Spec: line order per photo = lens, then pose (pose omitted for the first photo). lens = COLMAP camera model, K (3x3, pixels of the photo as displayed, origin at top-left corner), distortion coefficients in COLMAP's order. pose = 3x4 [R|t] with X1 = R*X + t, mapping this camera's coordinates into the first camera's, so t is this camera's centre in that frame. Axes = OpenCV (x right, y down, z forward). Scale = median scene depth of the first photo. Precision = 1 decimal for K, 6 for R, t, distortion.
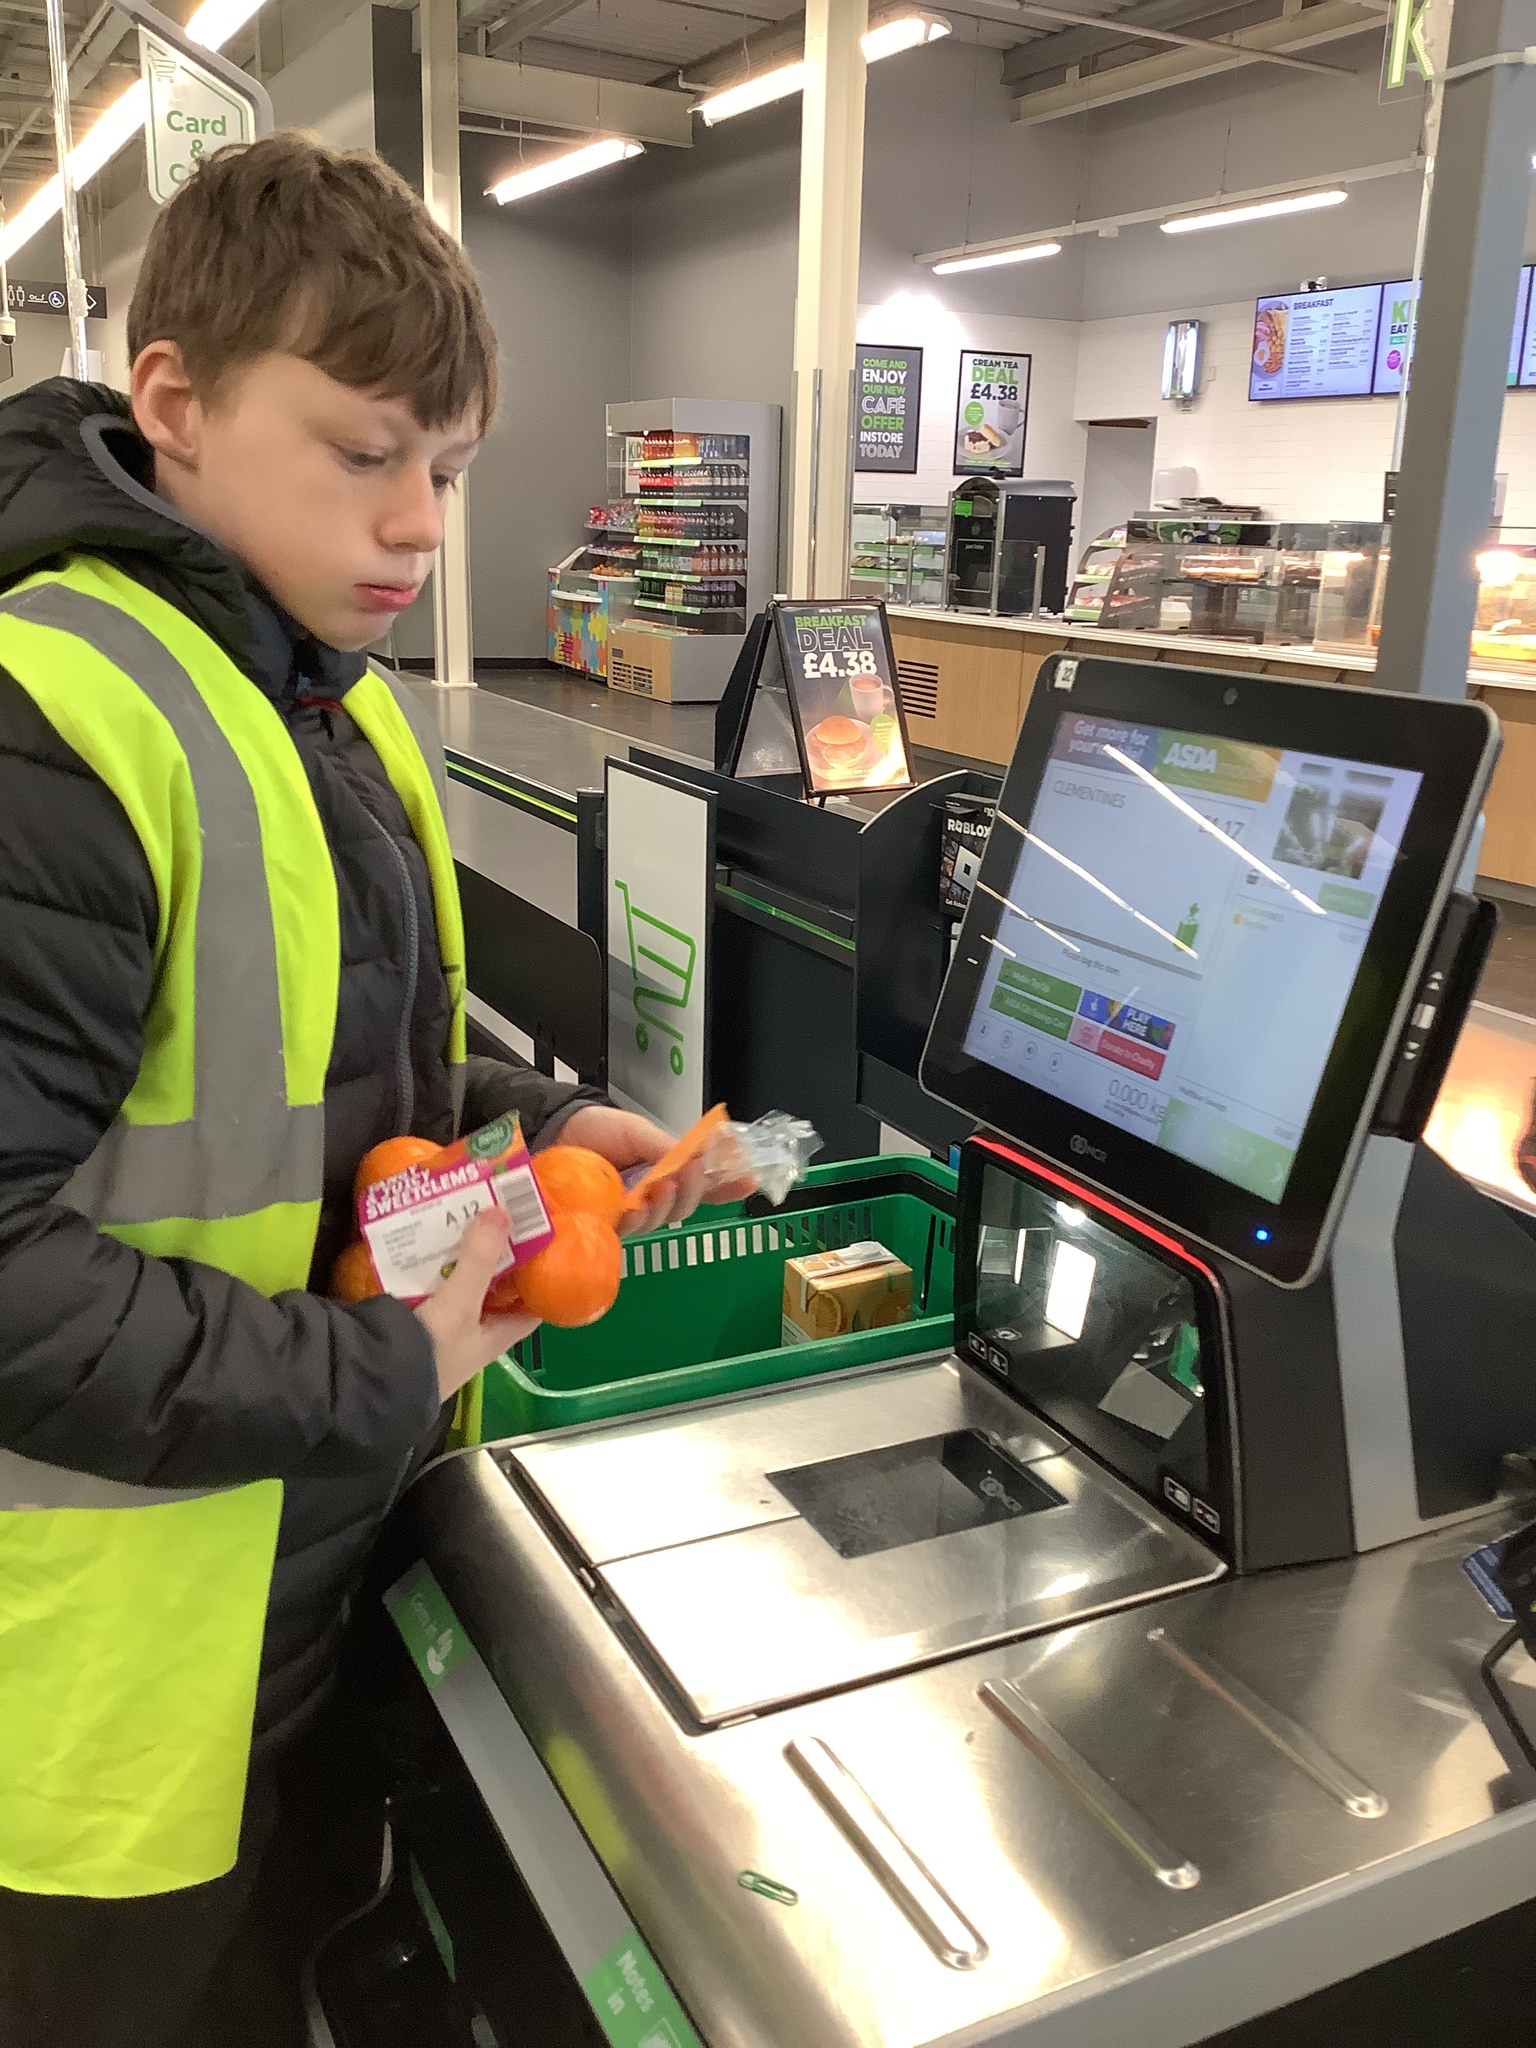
lens RADIAL K [[1782.6, 0, 768.0], [0, 1782.6, 1024.0], [0, 0, 1]] dist [0.149953, -0.318934]
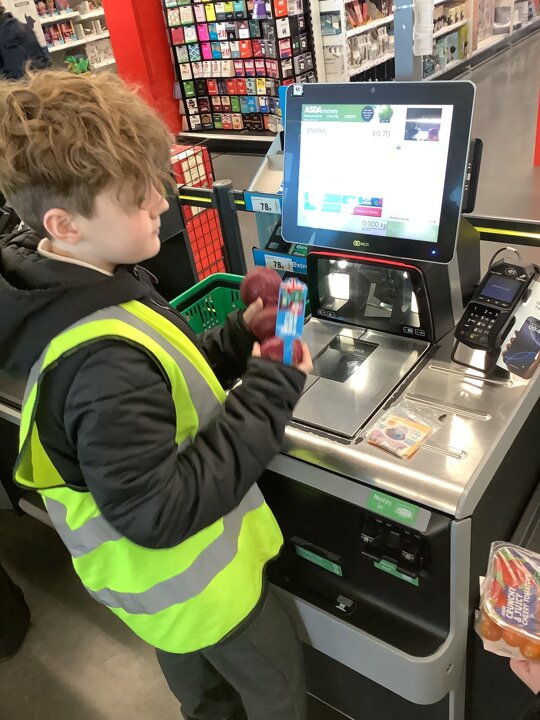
lens RADIAL K [[646.3, 0, 270.0], [0, 646.3, 360.0], [0, 0, 1]] dist [0.084335, -0.124259]
pose [[0.873301, -0.376539, 0.309133, -0.153533], [0.281207, 0.907758, 0.311284, -0.056940], [-0.397829, -0.184914, 0.898632, -0.015109]]
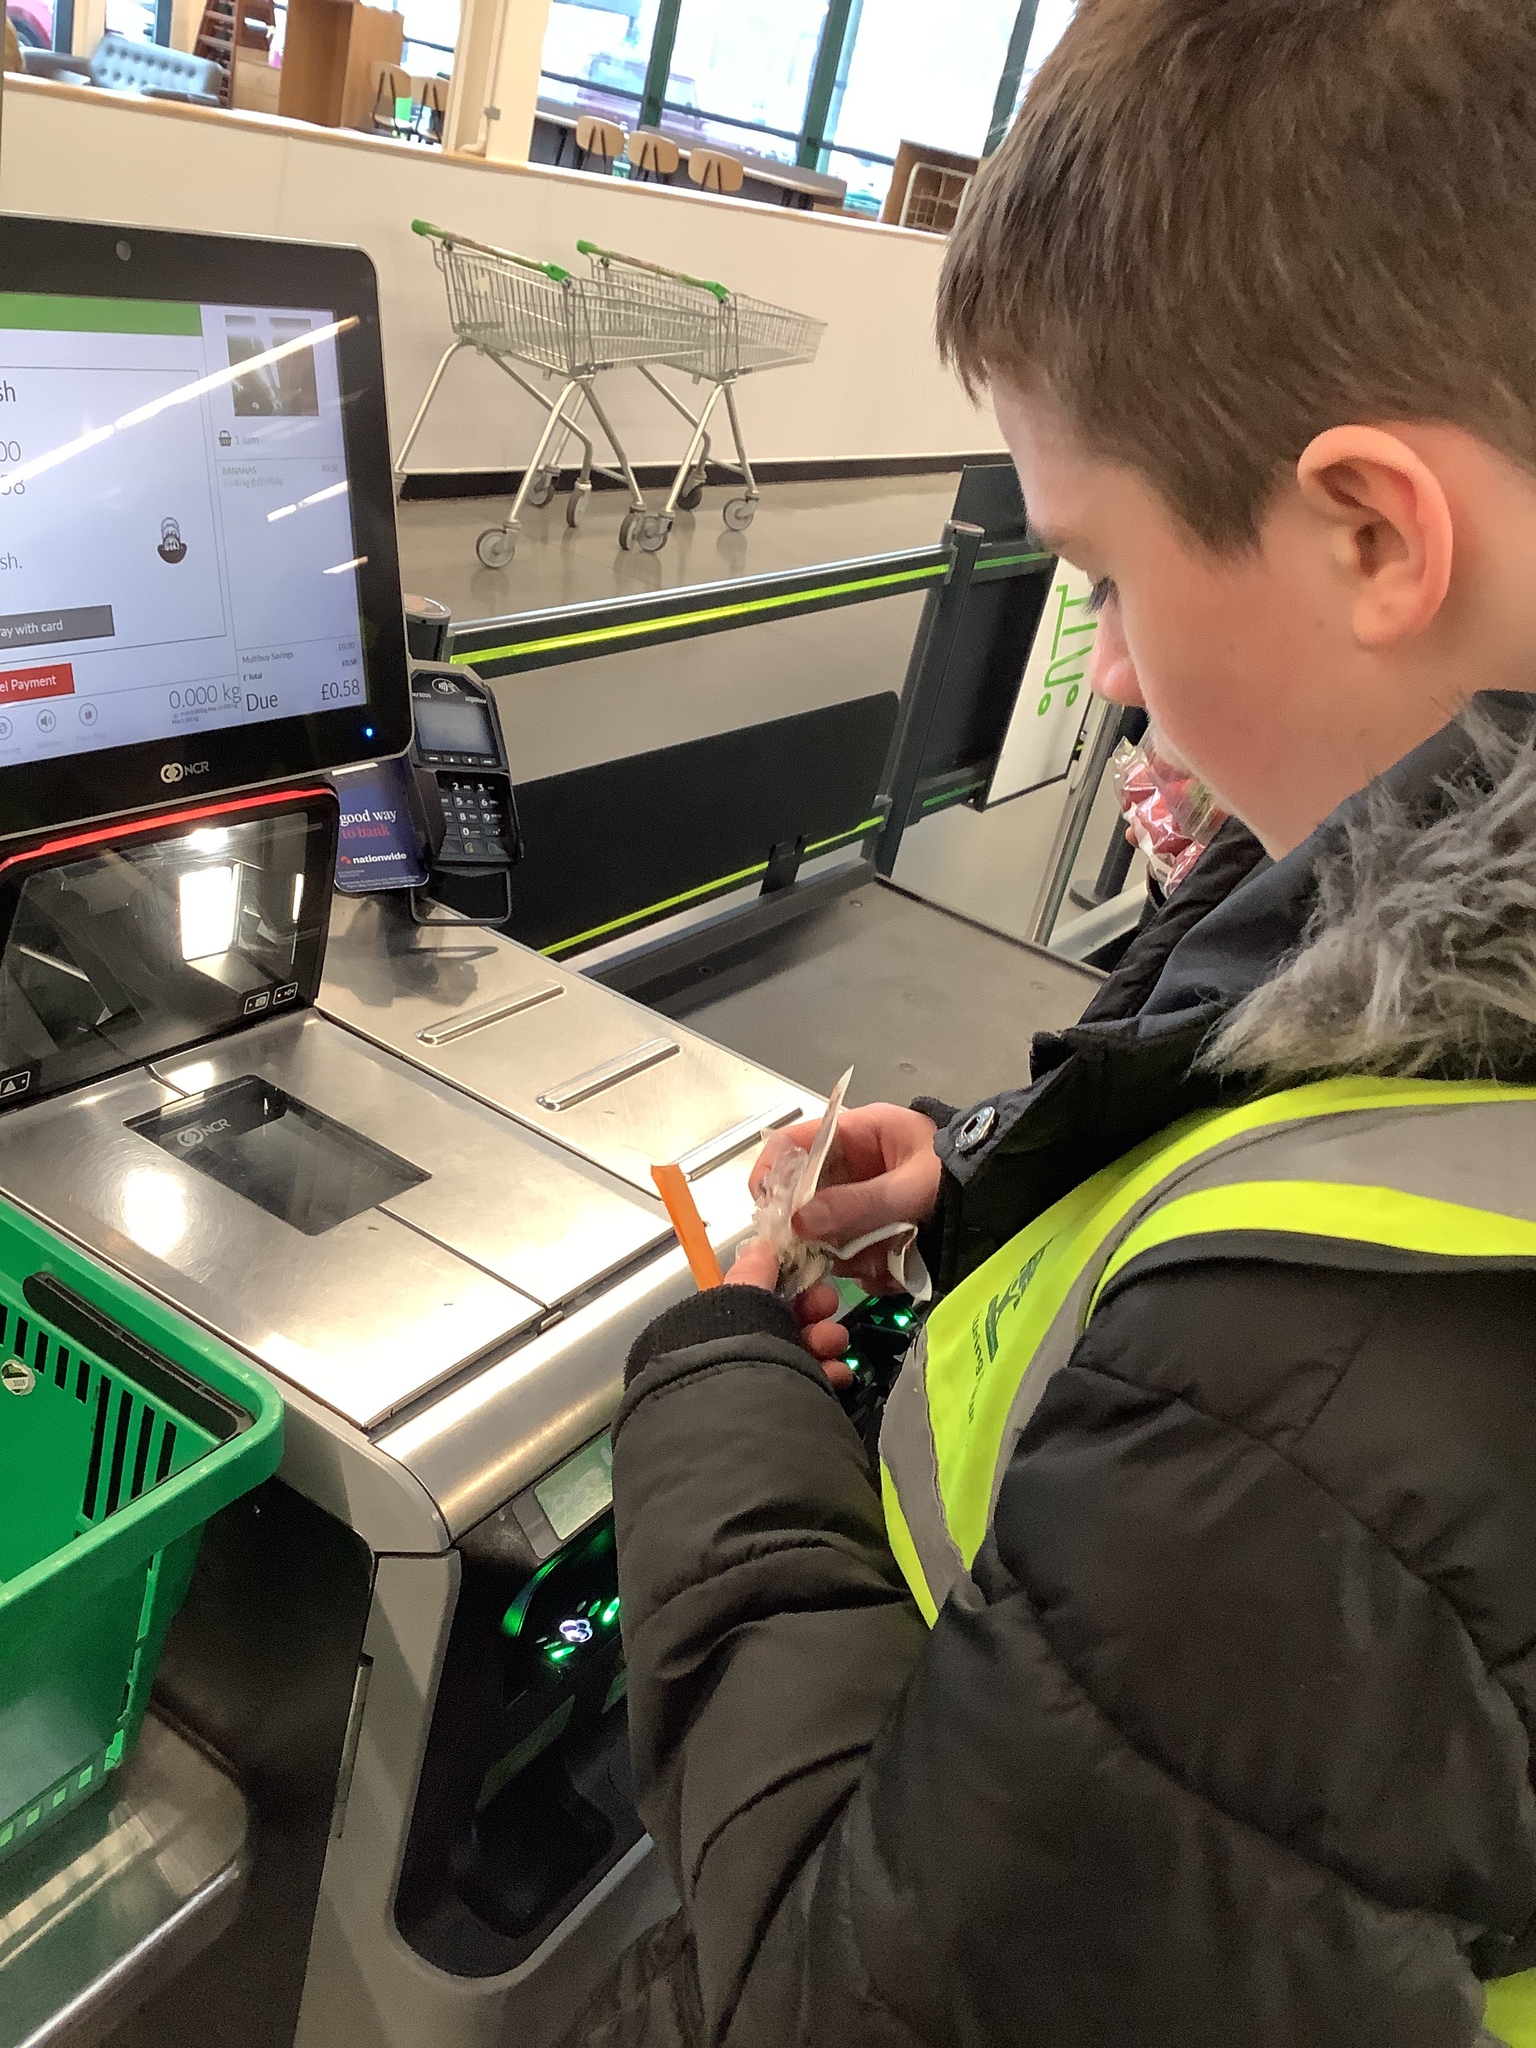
lens RADIAL K [[1830.1, 0, 768.0], [0, 1830.1, 1024.0], [0, 0, 1]] dist [0.098695, -0.148458]
pose [[-0.487694, -0.504137, 0.712741, -0.277474], [0.003957, 0.815129, 0.579266, -0.145223], [-0.873005, 0.285325, -0.395539, 0.428501]]
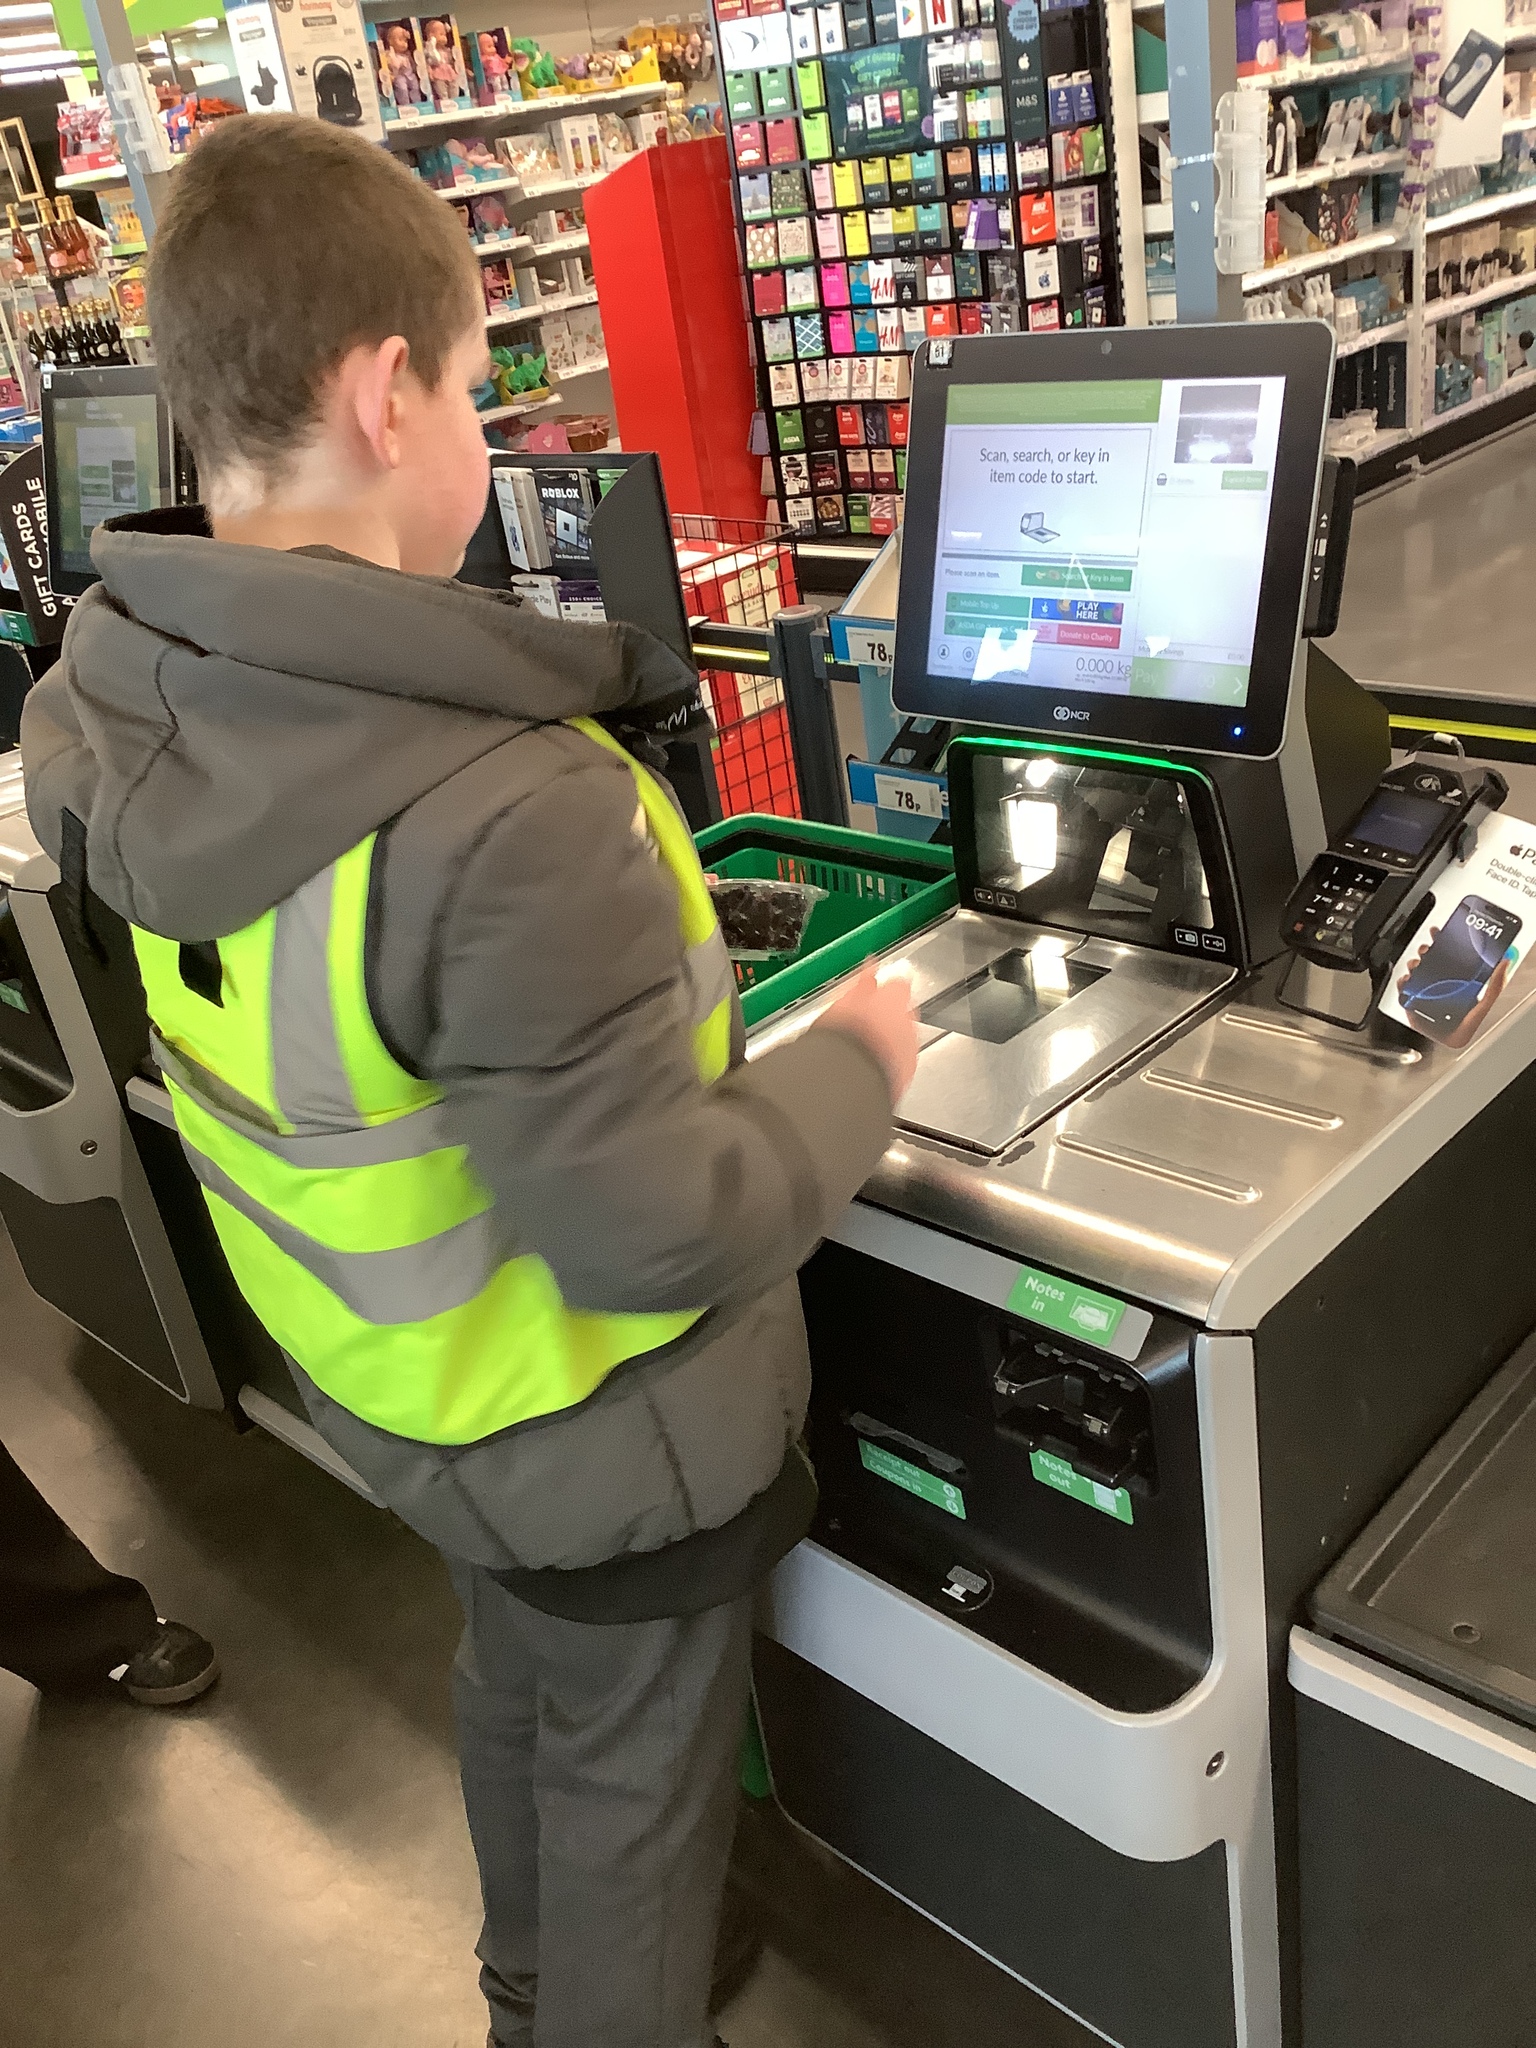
lens RADIAL K [[1830.1, 0, 768.0], [0, 1830.1, 1024.0], [0, 0, 1]] dist [0.098695, -0.148458]
pose [[0.929122, -0.291268, 0.227805, -0.153676], [0.250630, 0.949017, 0.191183, -0.011314], [-0.271876, -0.120538, 0.954753, -0.105194]]
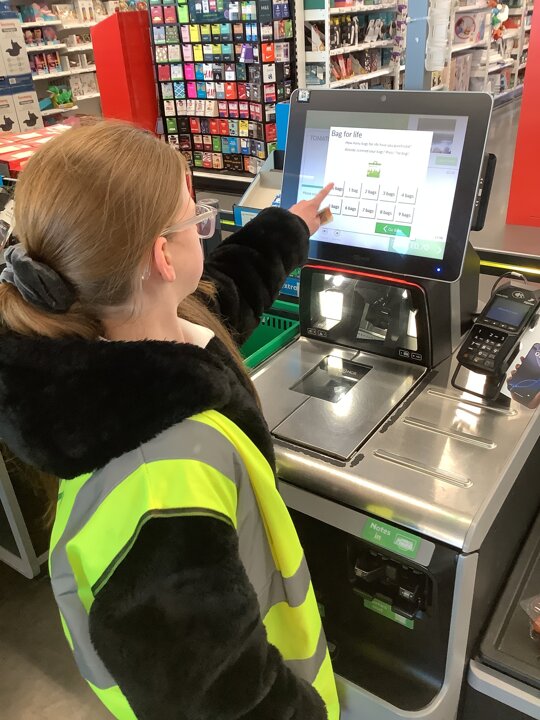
lens RADIAL K [[643.4, 0, 270.0], [0, 643.4, 360.0], [0, 0, 1]] dist [0.098695, -0.148458]
pose [[0.873431, -0.298449, 0.384769, -0.164366], [0.207005, 0.942780, 0.261370, -0.033188], [-0.440758, -0.148639, 0.885234, 0.018449]]
